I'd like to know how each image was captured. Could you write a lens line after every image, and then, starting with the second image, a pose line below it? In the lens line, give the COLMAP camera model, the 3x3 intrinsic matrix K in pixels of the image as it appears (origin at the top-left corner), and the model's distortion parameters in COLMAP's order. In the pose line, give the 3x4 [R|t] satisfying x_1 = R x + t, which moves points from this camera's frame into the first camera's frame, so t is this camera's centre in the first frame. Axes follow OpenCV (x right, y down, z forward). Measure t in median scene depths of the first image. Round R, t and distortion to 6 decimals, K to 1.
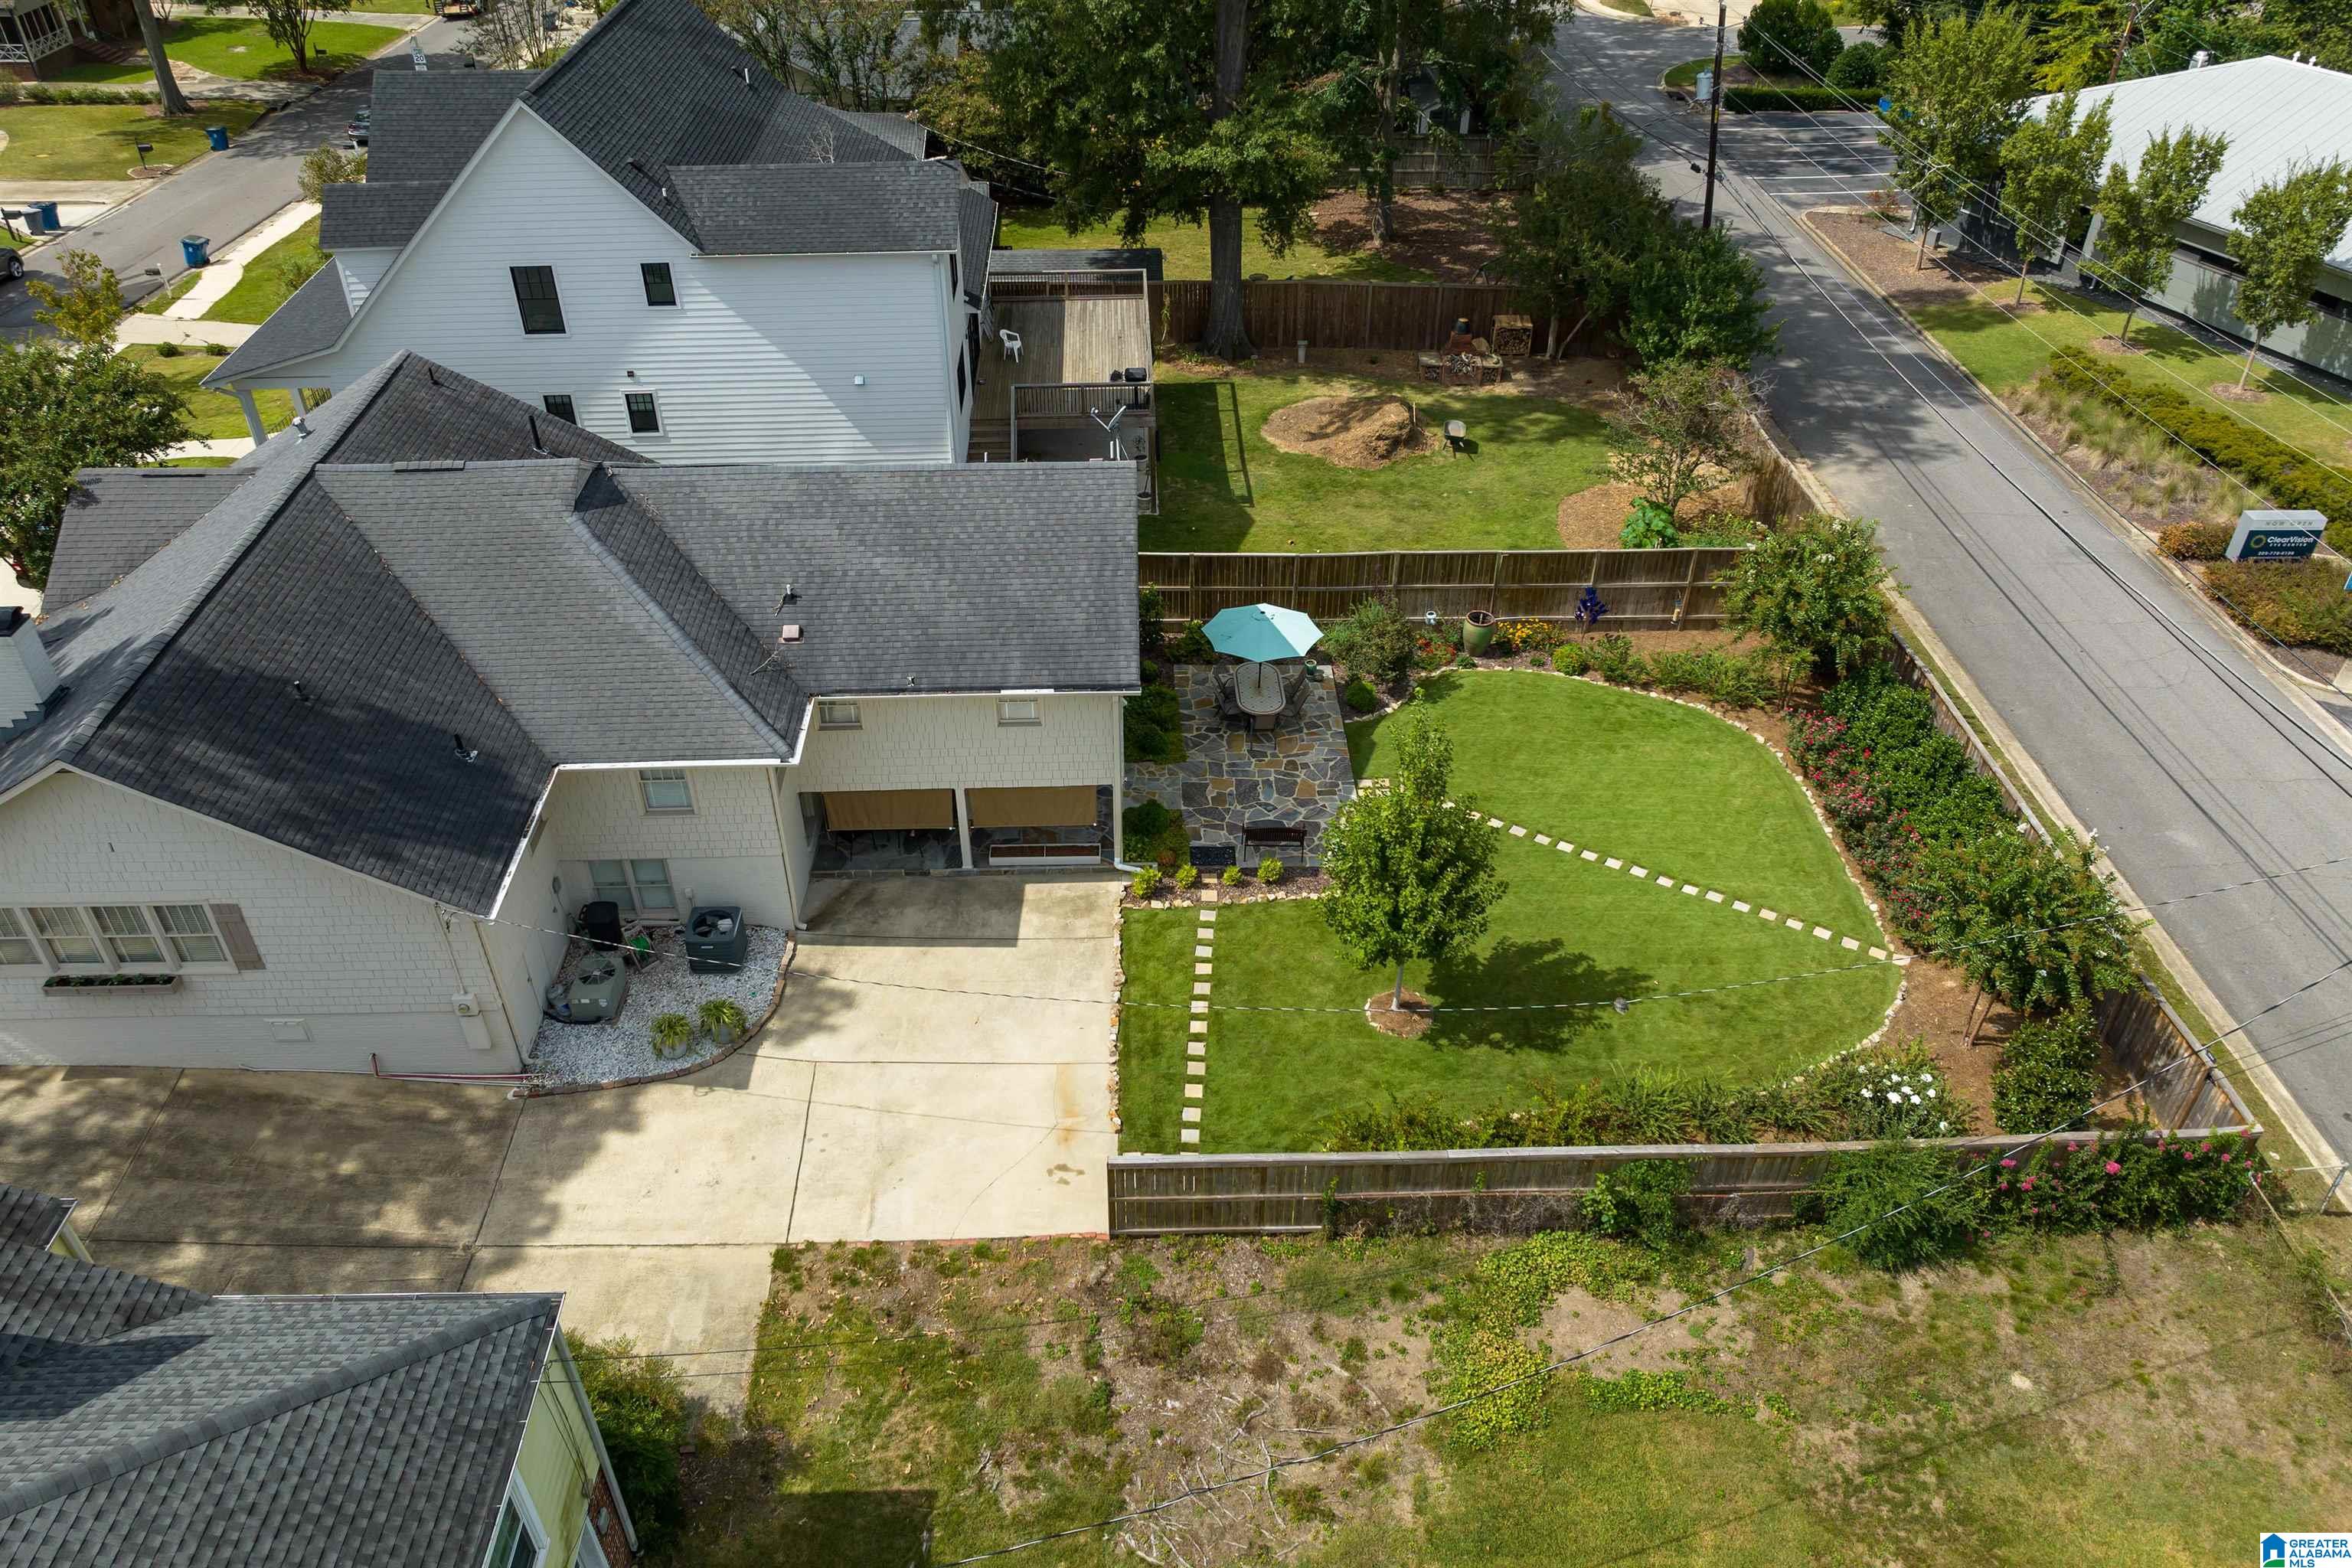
lens RADIAL K [[1651.0, 0, 1174.7], [0, 1651.0, 780.8], [0, 0, 1]] dist [-0.031527, -0.013600]
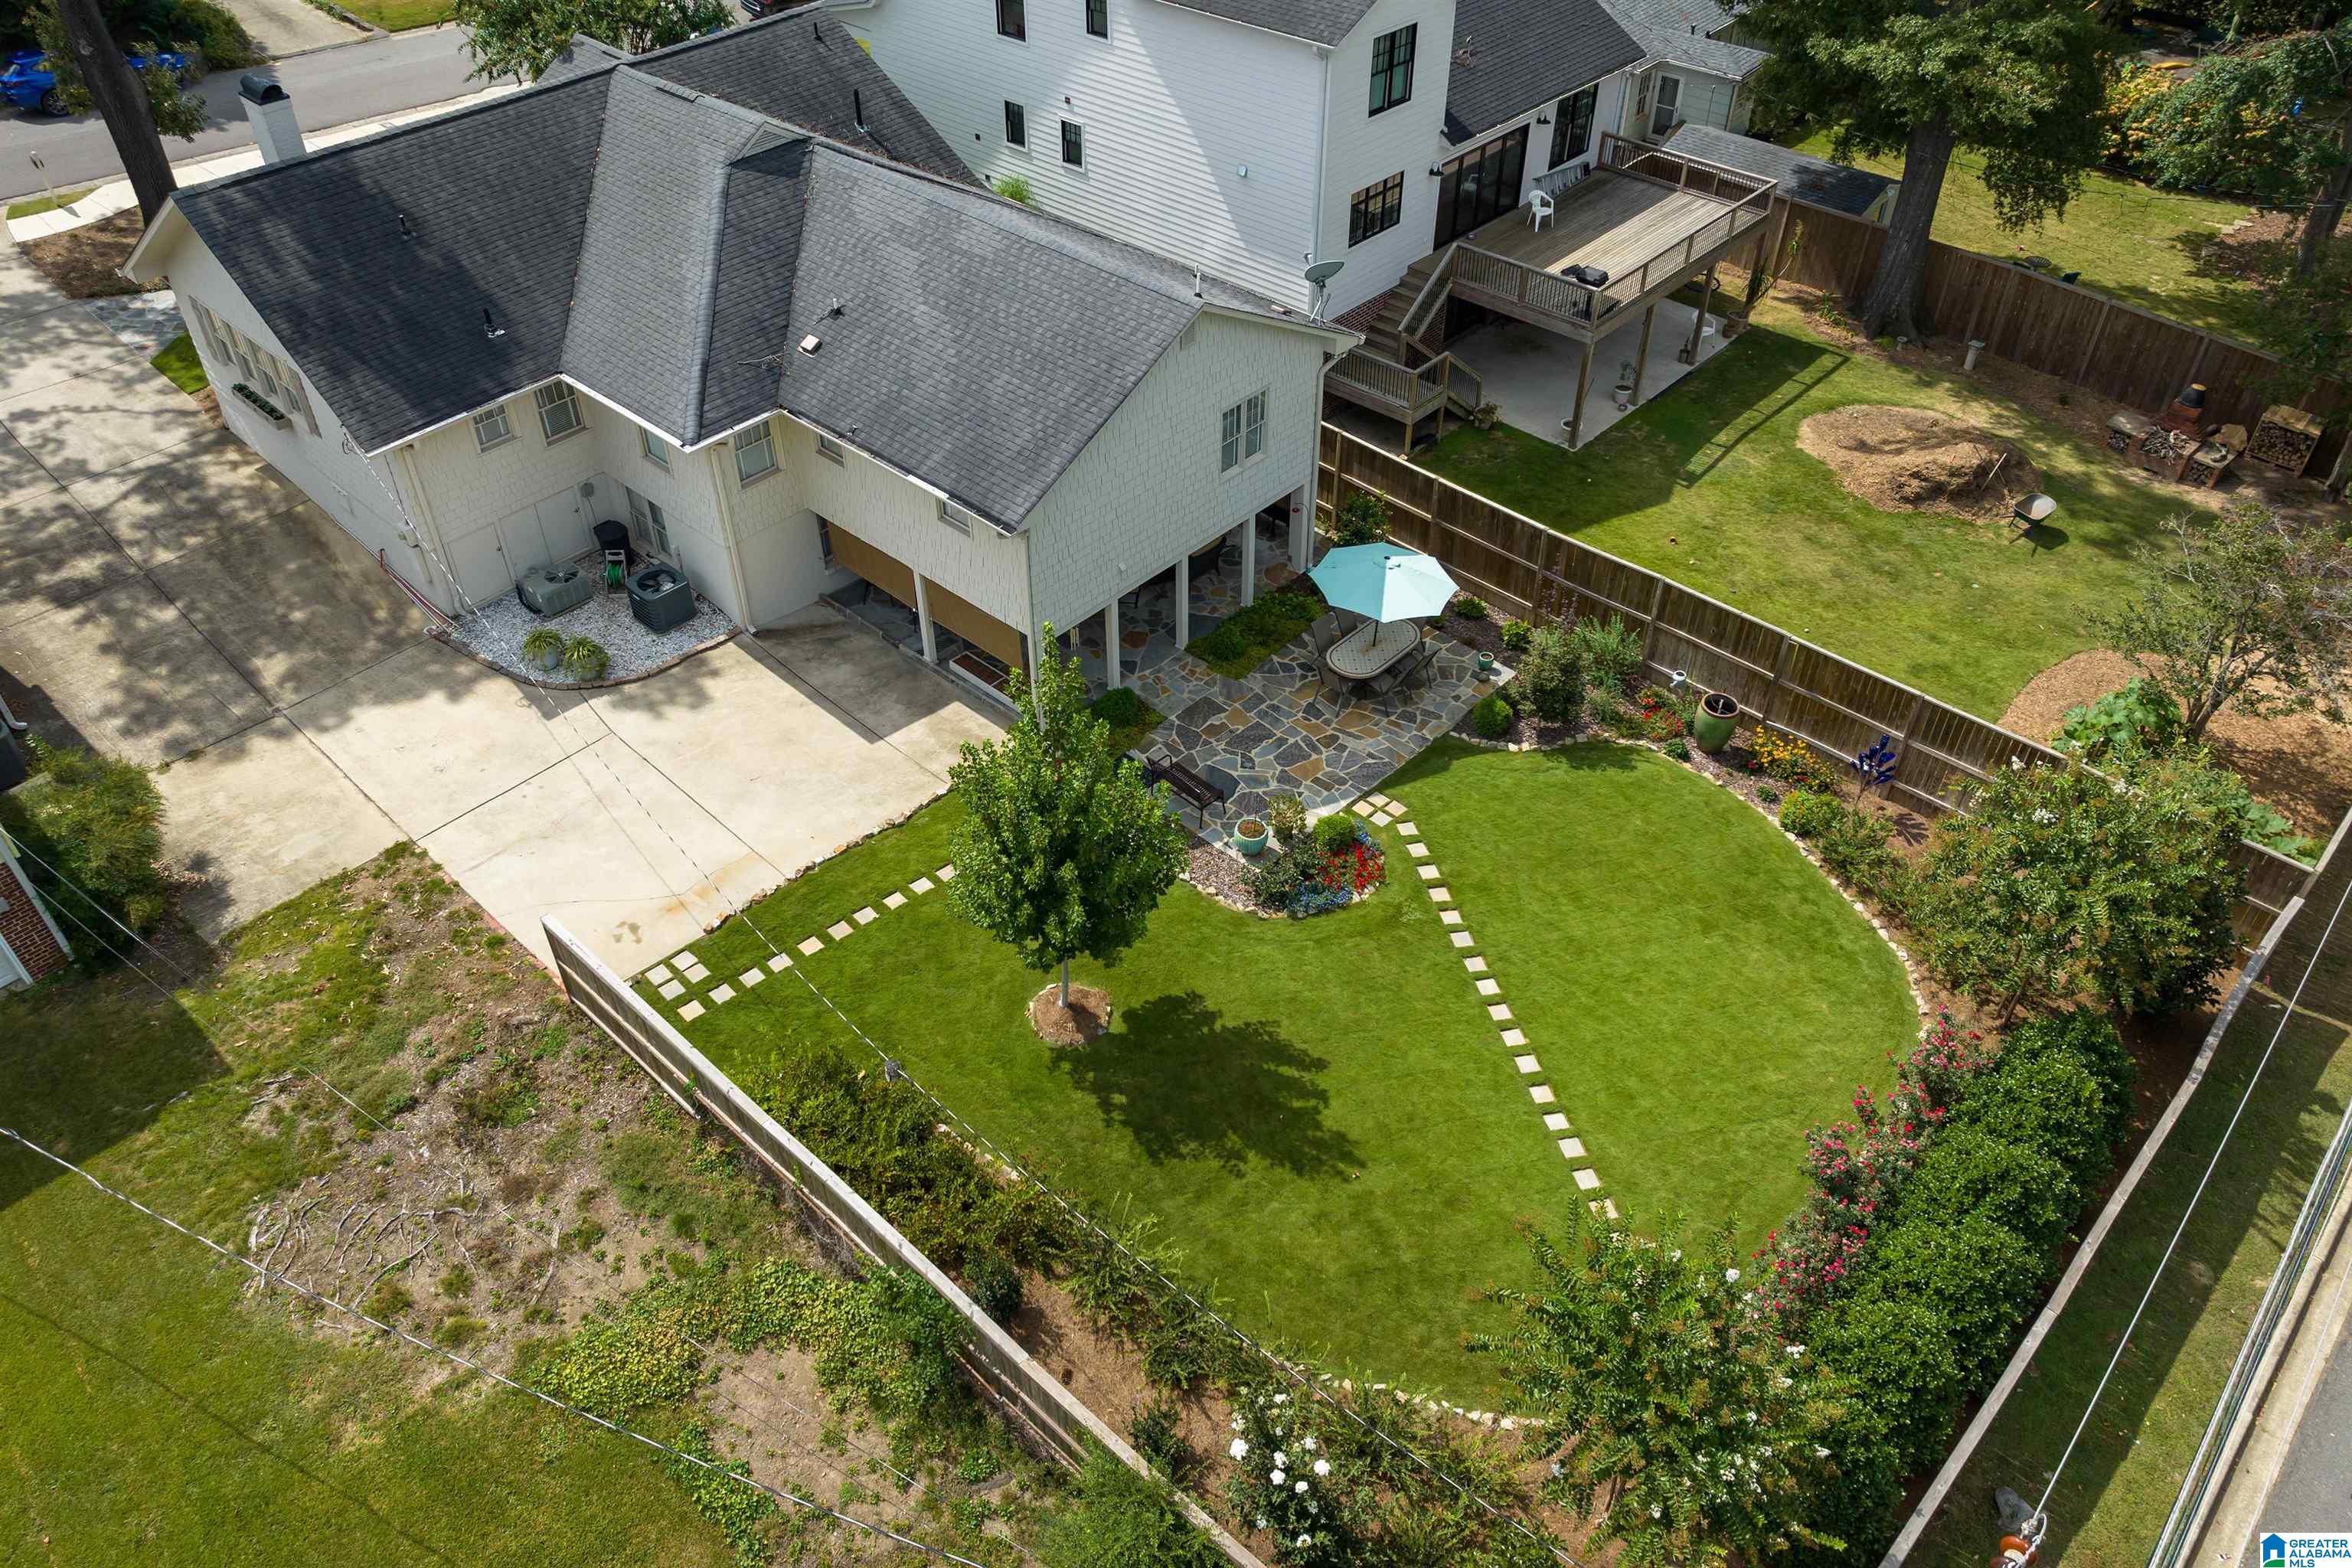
lens RADIAL K [[1651.0, 0, 1181.0], [0, 1651.0, 777.2], [0, 0, 1]] dist [-0.031527, -0.013600]
pose [[0.708044, 0.464917, -0.531532, 0.556096], [-0.426368, 0.881468, 0.203040, -0.153845], [0.562924, 0.082867, 0.822344, 0.339850]]
